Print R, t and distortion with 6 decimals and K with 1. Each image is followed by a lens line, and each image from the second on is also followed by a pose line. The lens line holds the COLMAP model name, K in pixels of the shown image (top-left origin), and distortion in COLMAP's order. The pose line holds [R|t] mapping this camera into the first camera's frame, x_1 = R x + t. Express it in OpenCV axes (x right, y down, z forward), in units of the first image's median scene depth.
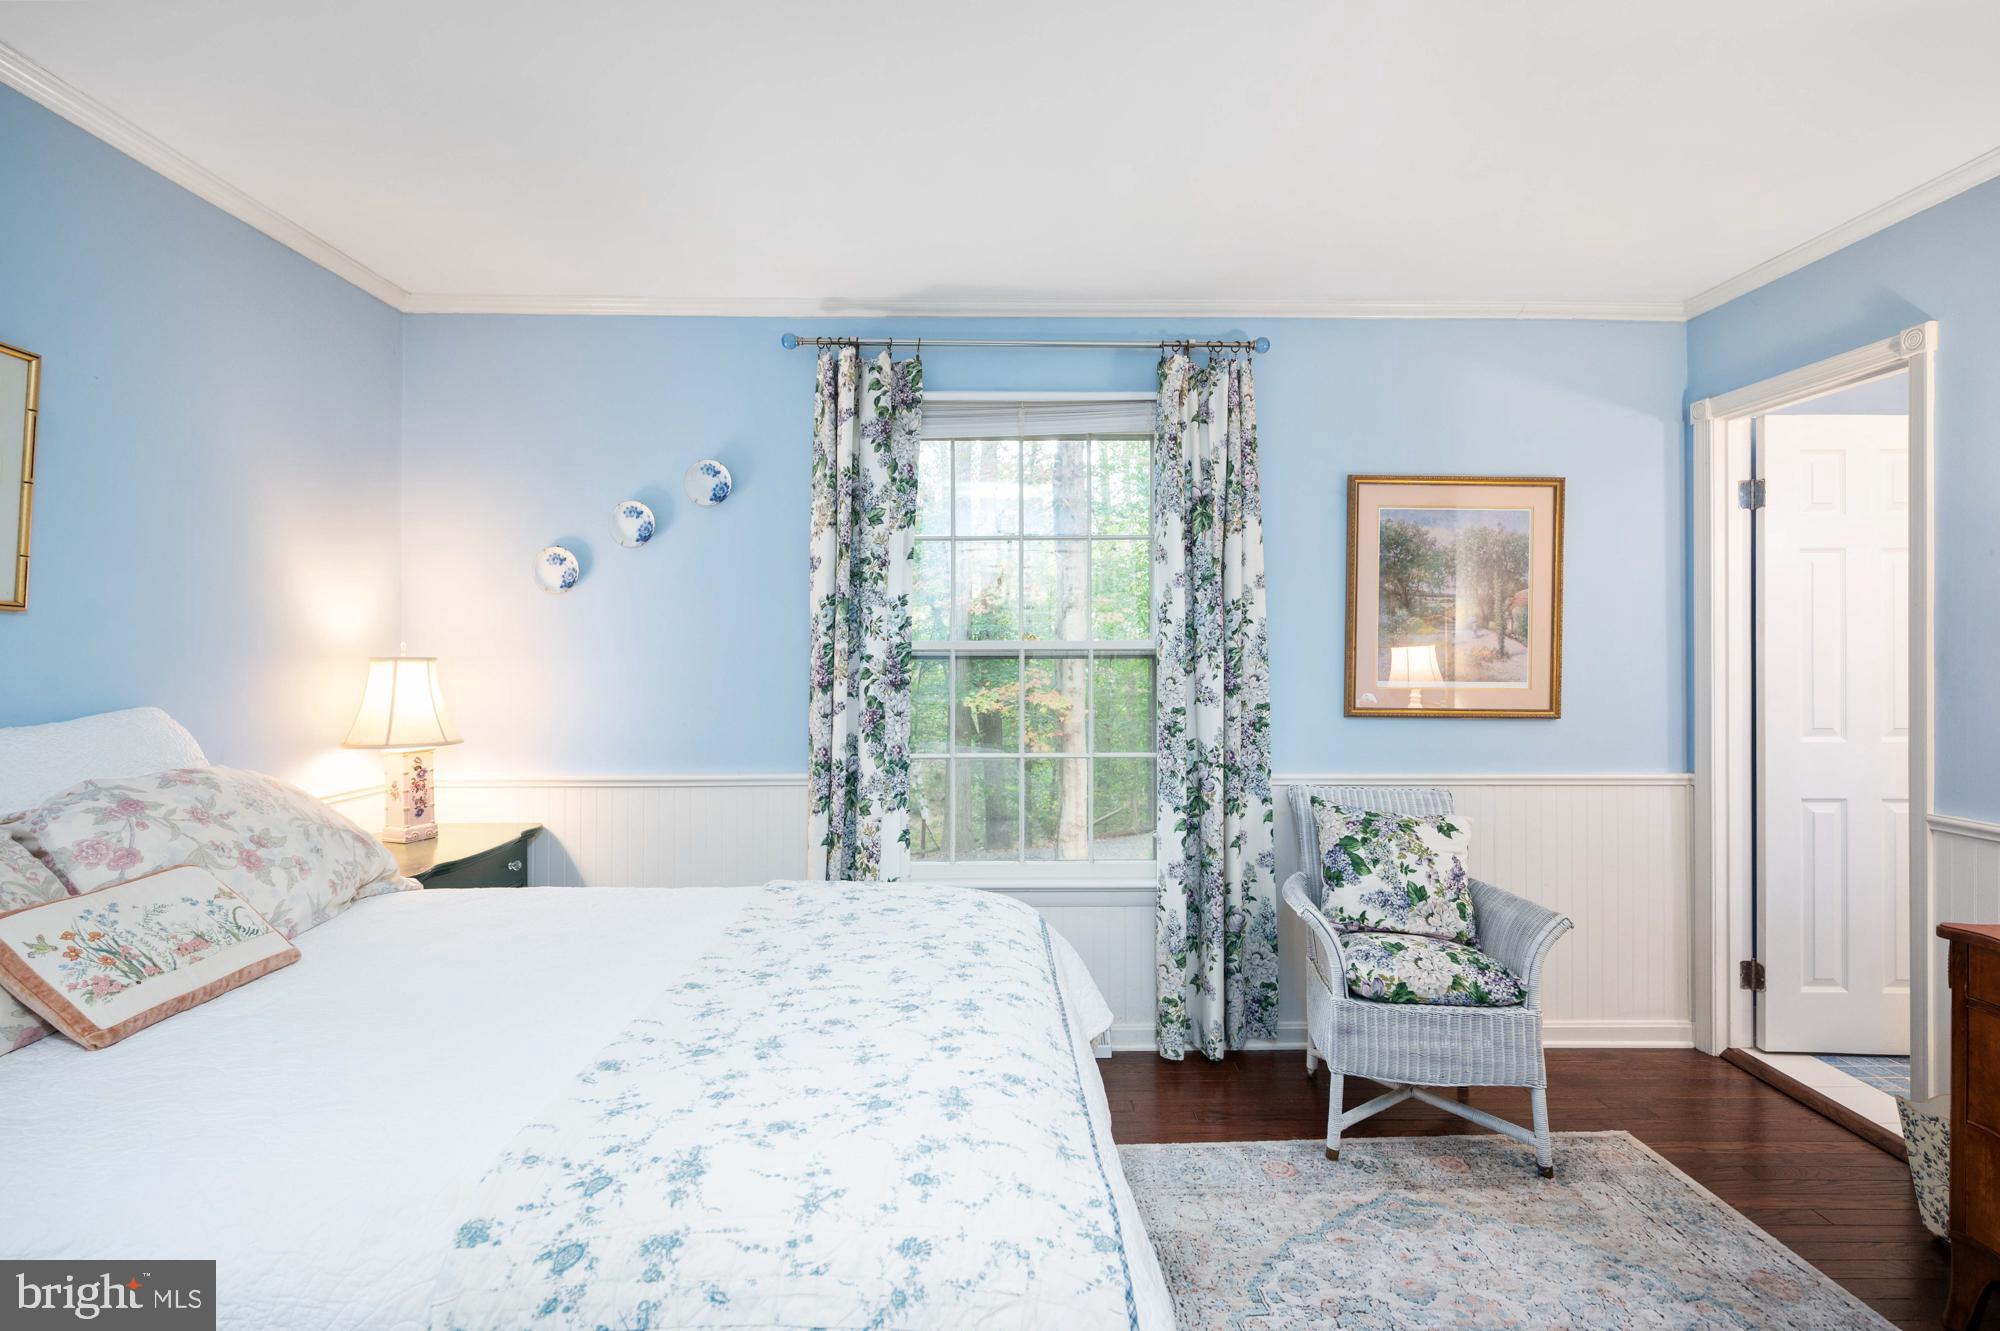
lens RADIAL K [[887.2, 0, 991.8], [0, 887.2, 656.2], [0, 0, 1]] dist [-0.000883, 0.000374]
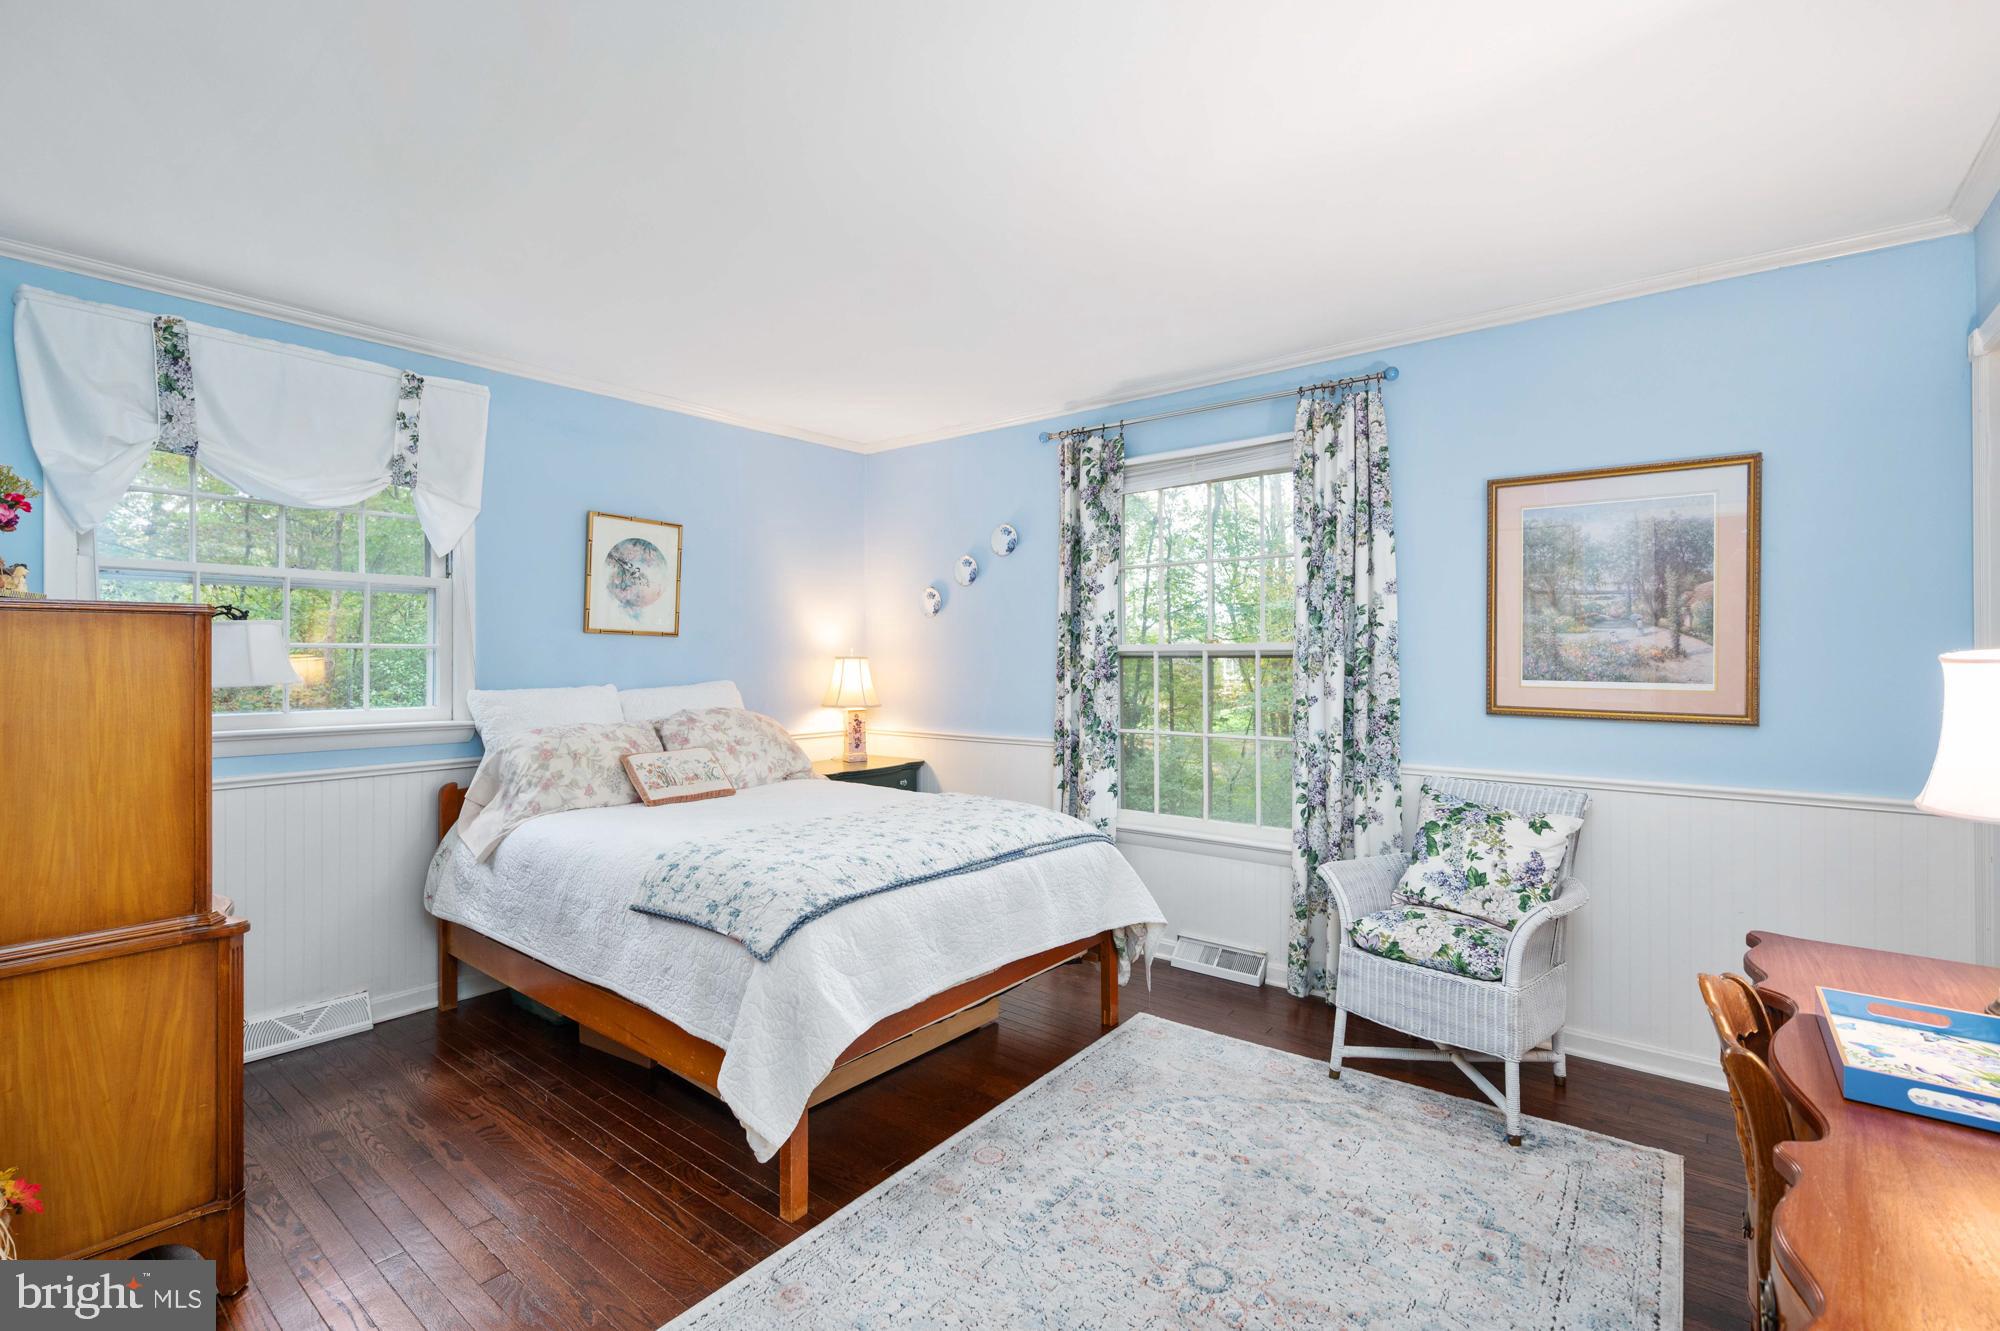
lens RADIAL K [[869.3, 0, 1000.0], [0, 869.3, 665.5], [0, 0, 1]] dist [0.000009, 0.000150]
pose [[0.779235, 0.005636, -0.626707, 0.612542], [-0.000193, 0.999962, 0.008753, 0.002738], [0.626732, -0.006700, 0.779206, -0.149736]]
